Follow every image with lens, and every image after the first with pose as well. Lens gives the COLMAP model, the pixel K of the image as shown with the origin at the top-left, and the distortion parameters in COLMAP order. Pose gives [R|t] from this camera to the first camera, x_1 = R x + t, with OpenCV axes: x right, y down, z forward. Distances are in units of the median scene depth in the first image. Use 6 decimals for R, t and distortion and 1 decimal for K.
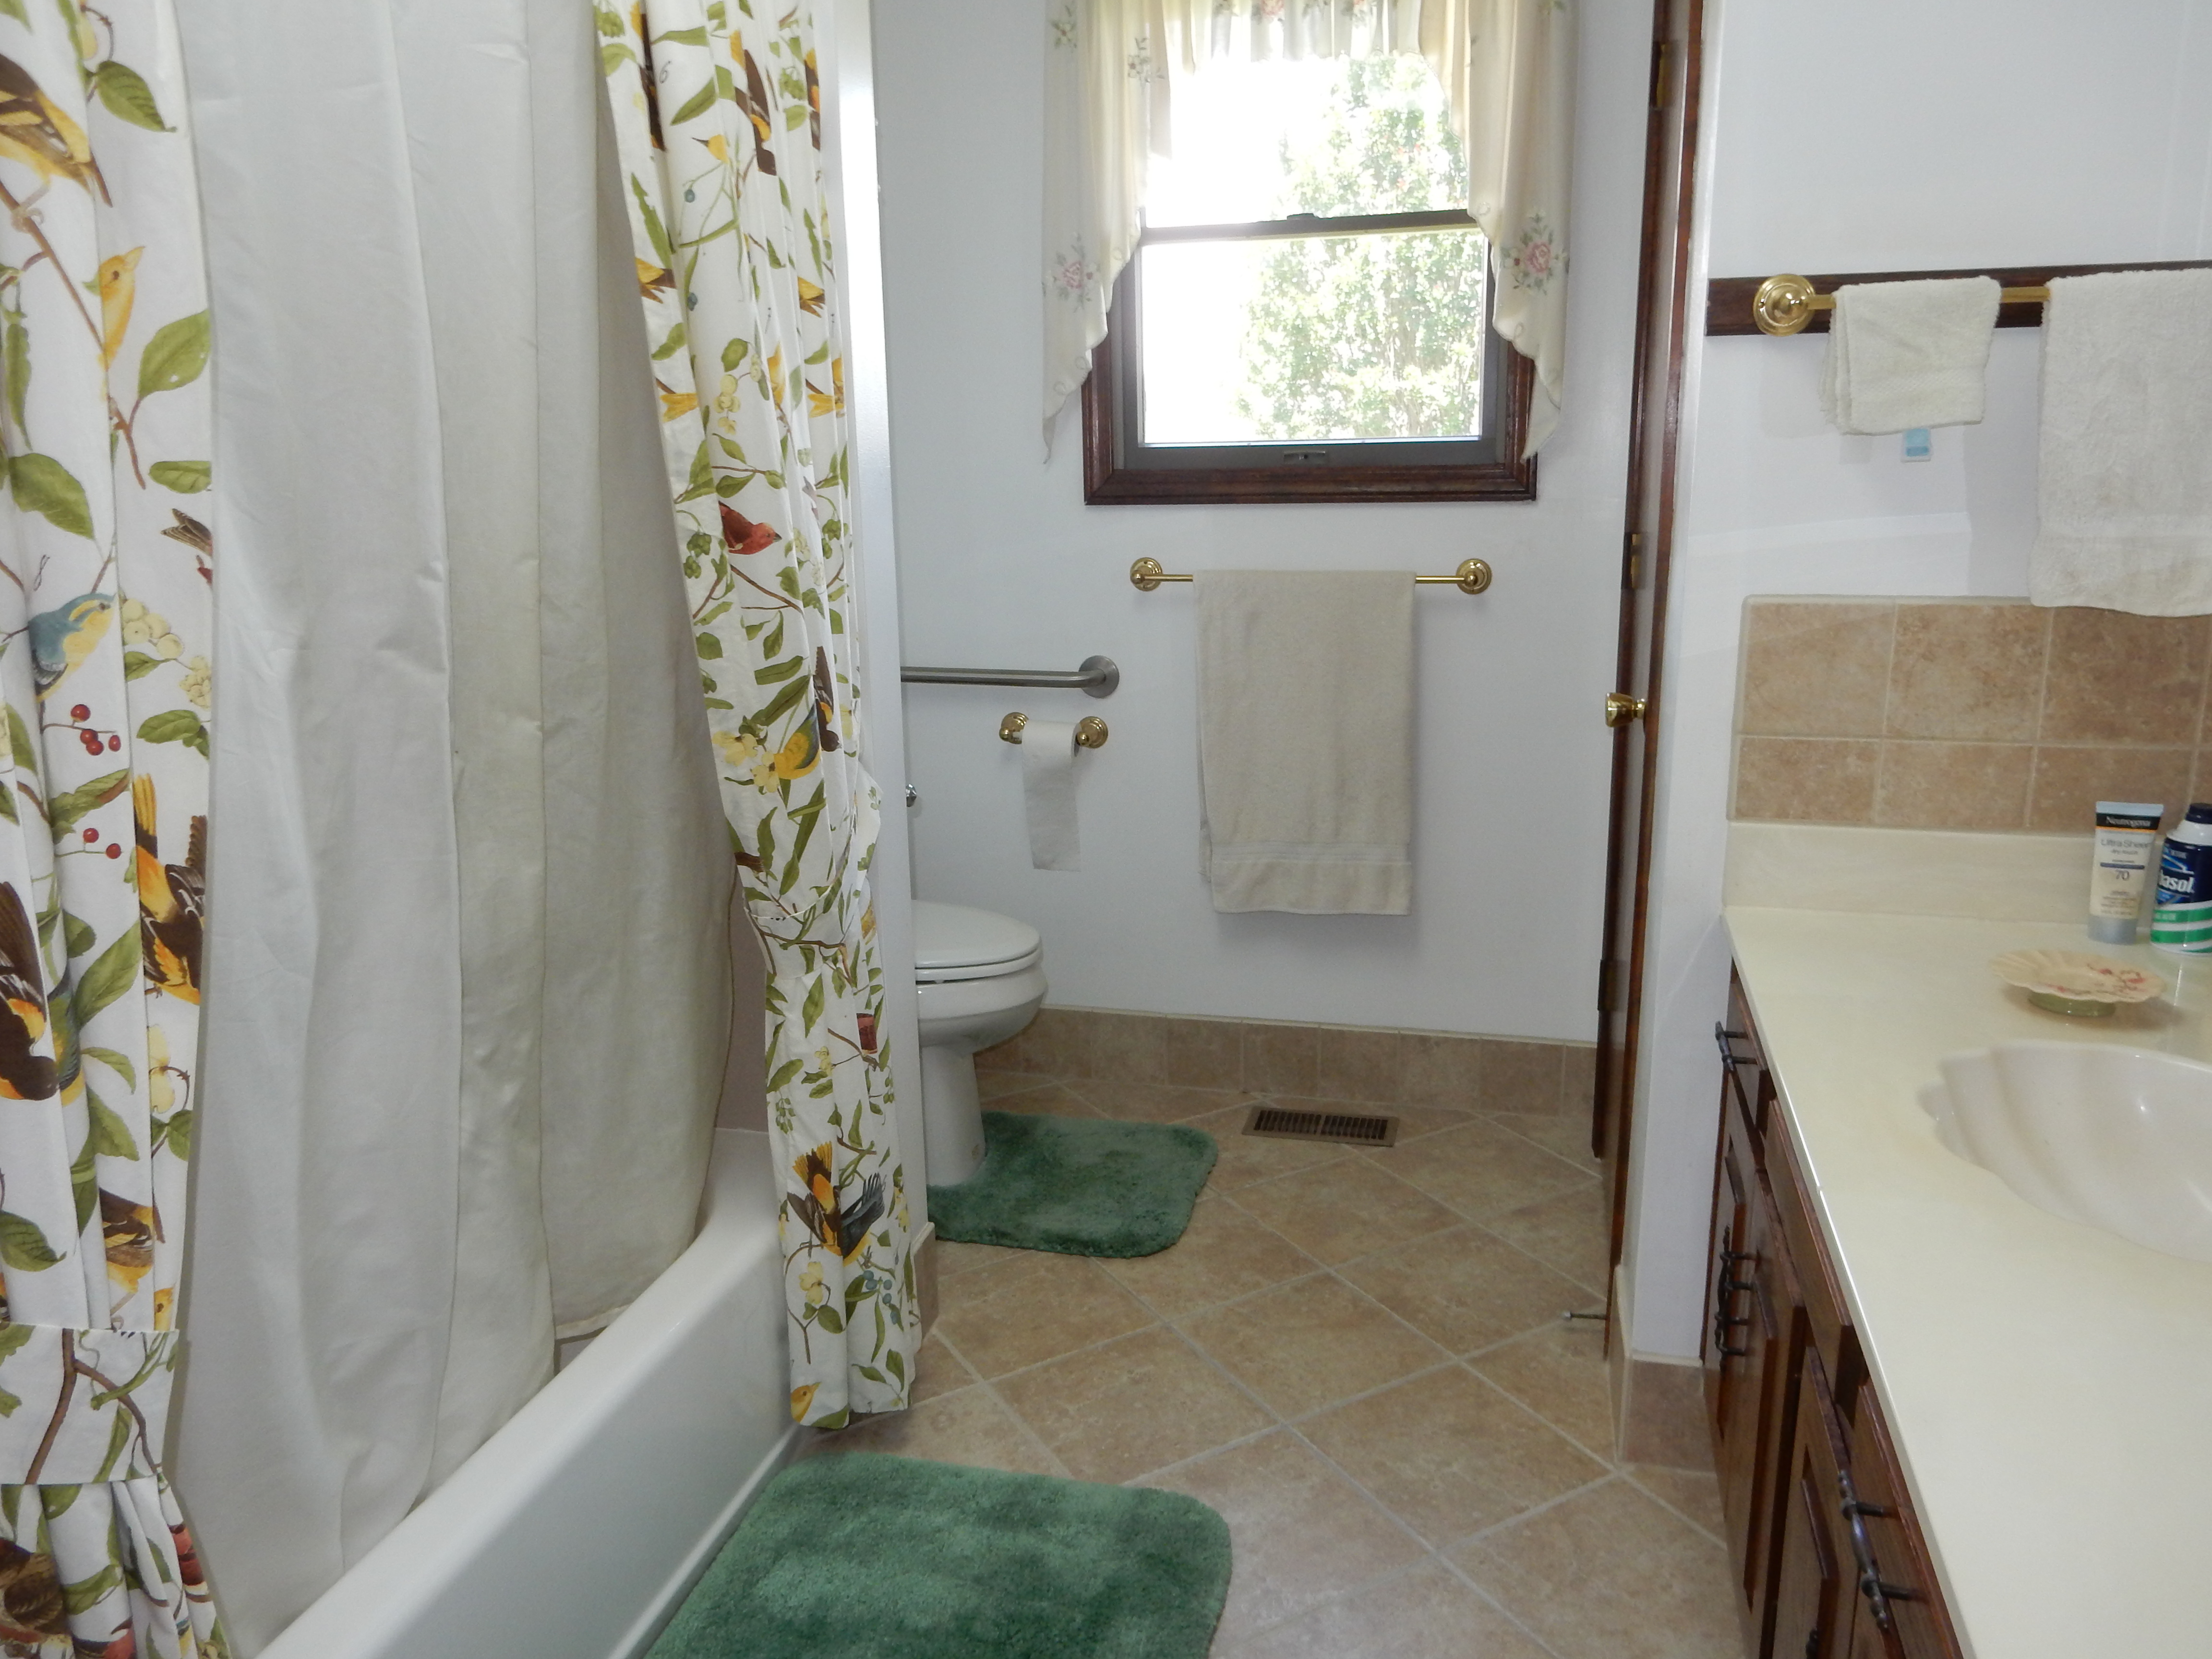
lens RADIAL K [[1621.5, 0, 1110.1], [0, 1621.5, 833.5], [0, 0, 1]] dist [-0.010458, 0.008241]
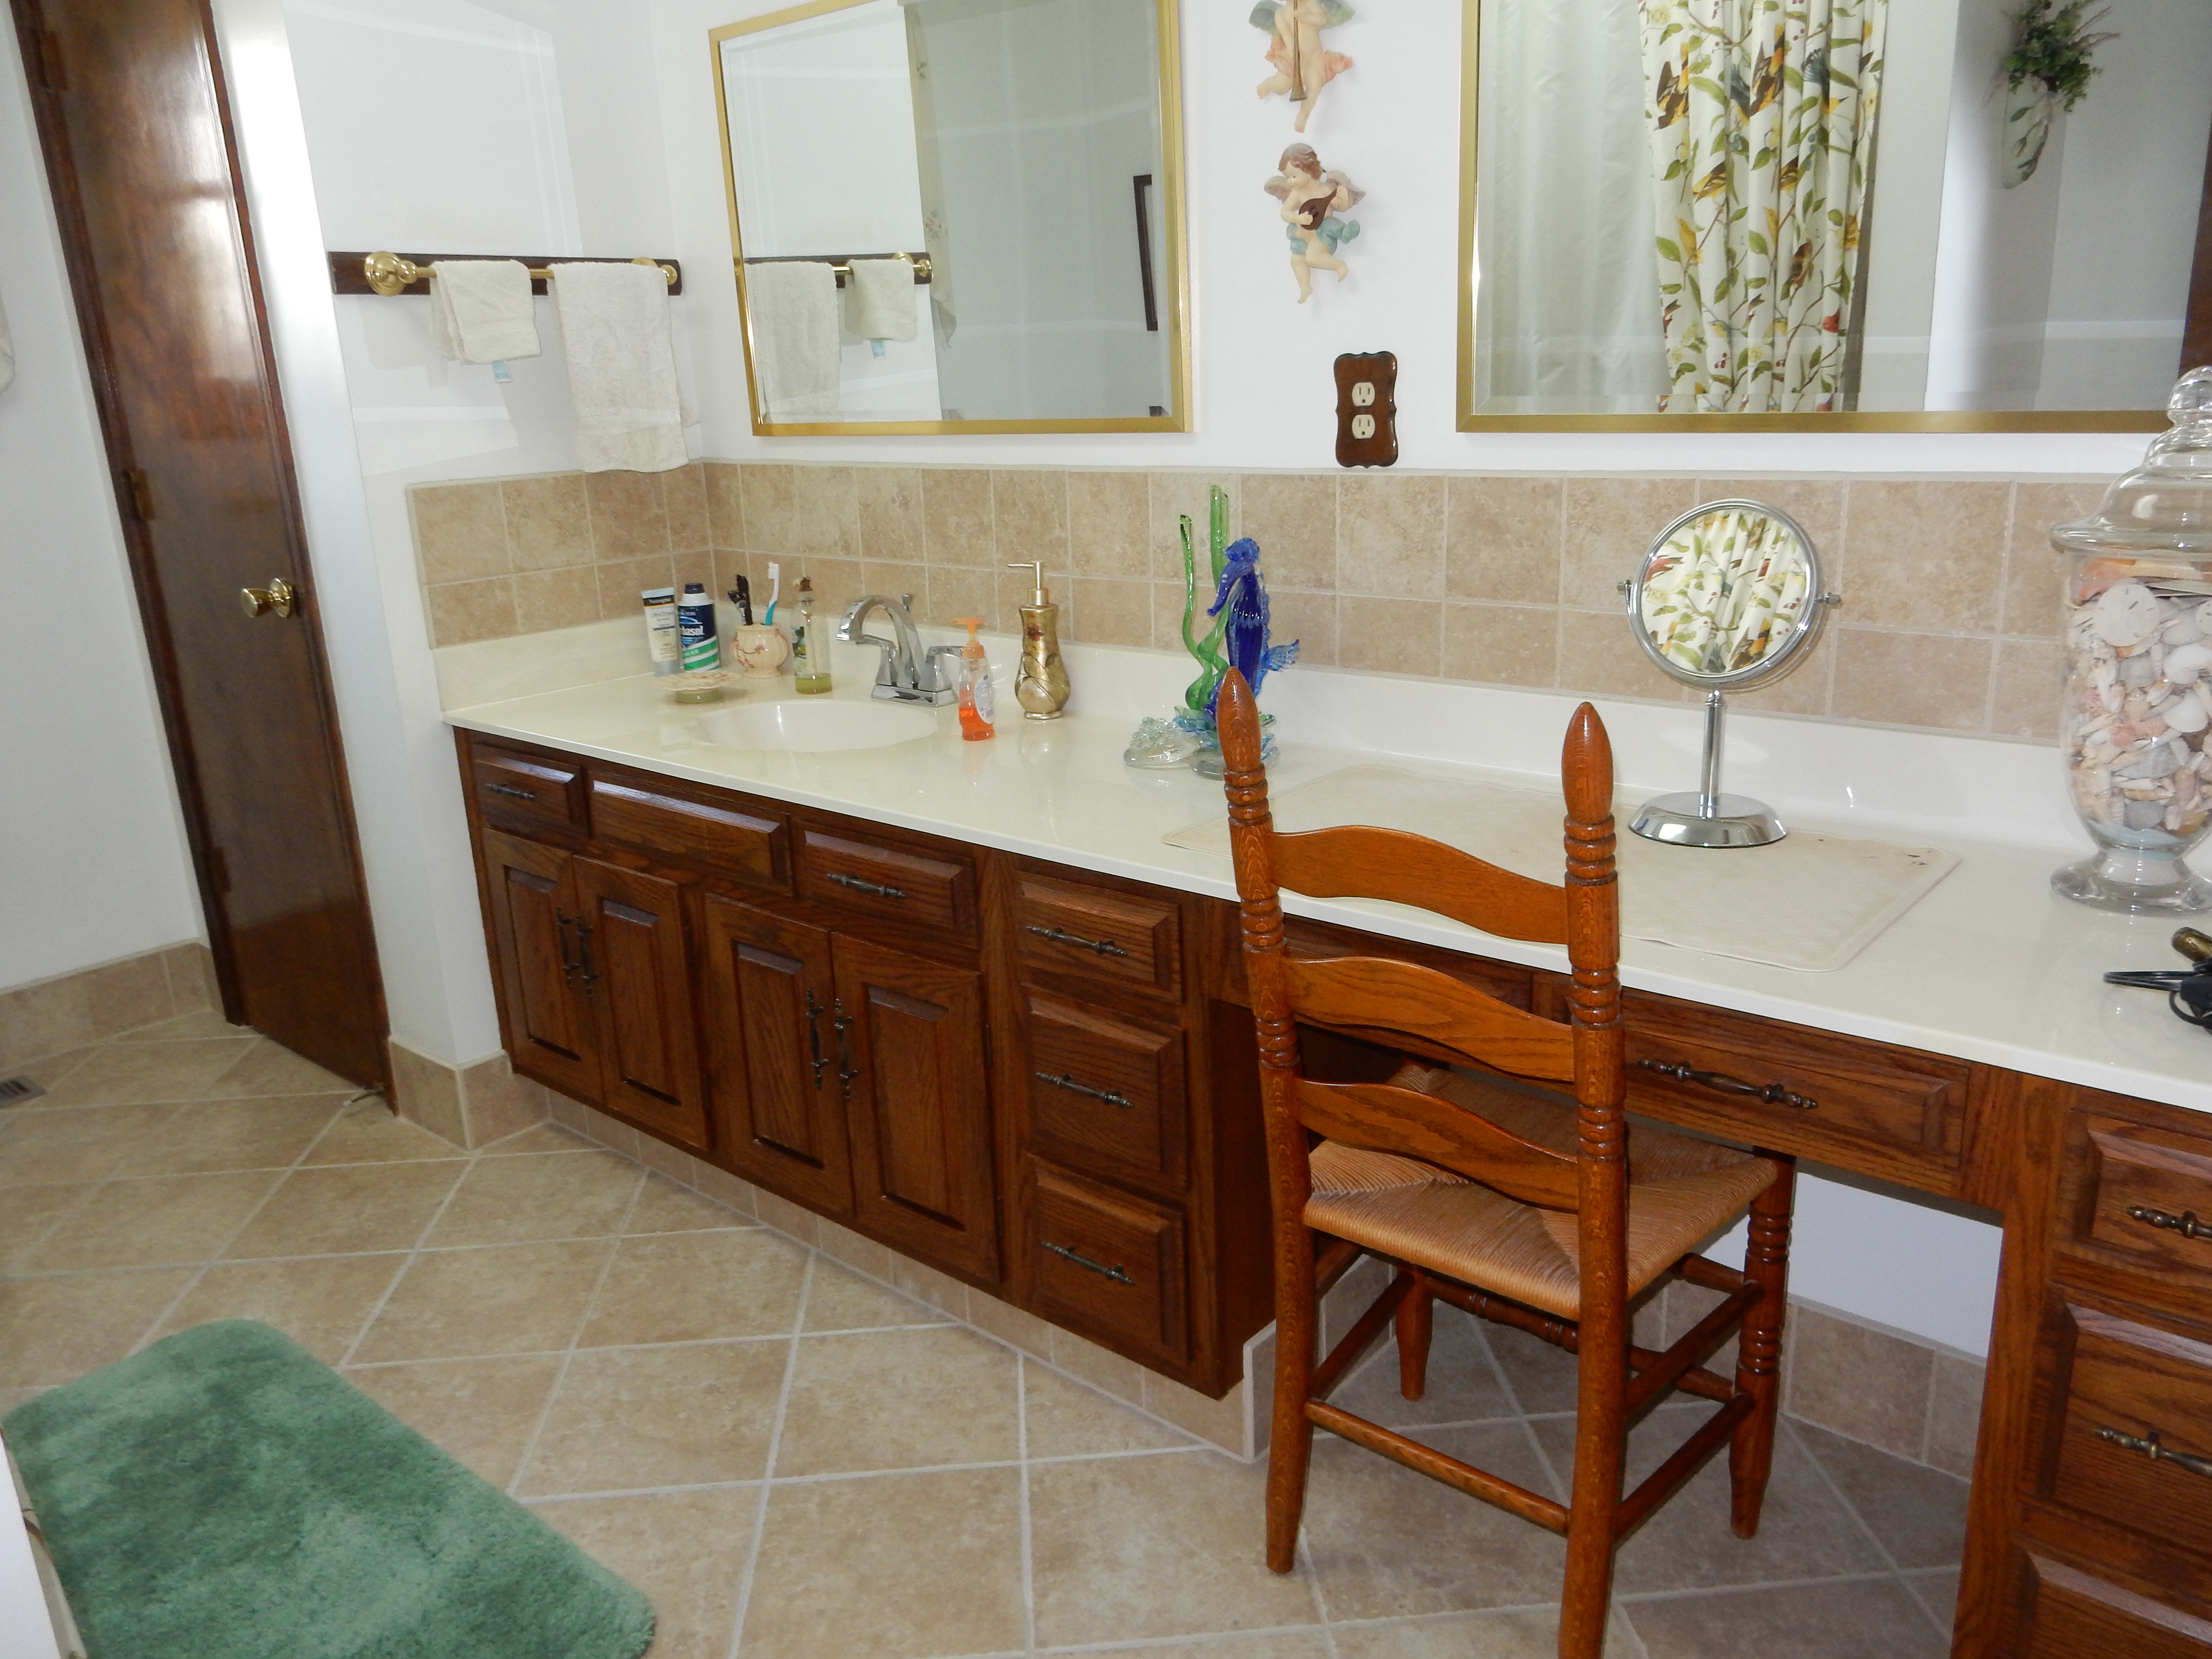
lens RADIAL K [[1621.5, 0, 1110.2], [0, 1621.5, 829.2], [0, 0, 1]] dist [-0.010458, 0.008241]
pose [[0.440891, -0.251244, 0.861679, -0.631266], [0.242897, 0.957600, 0.154930, 0.069930], [-0.864070, 0.140992, 0.483224, -0.152515]]
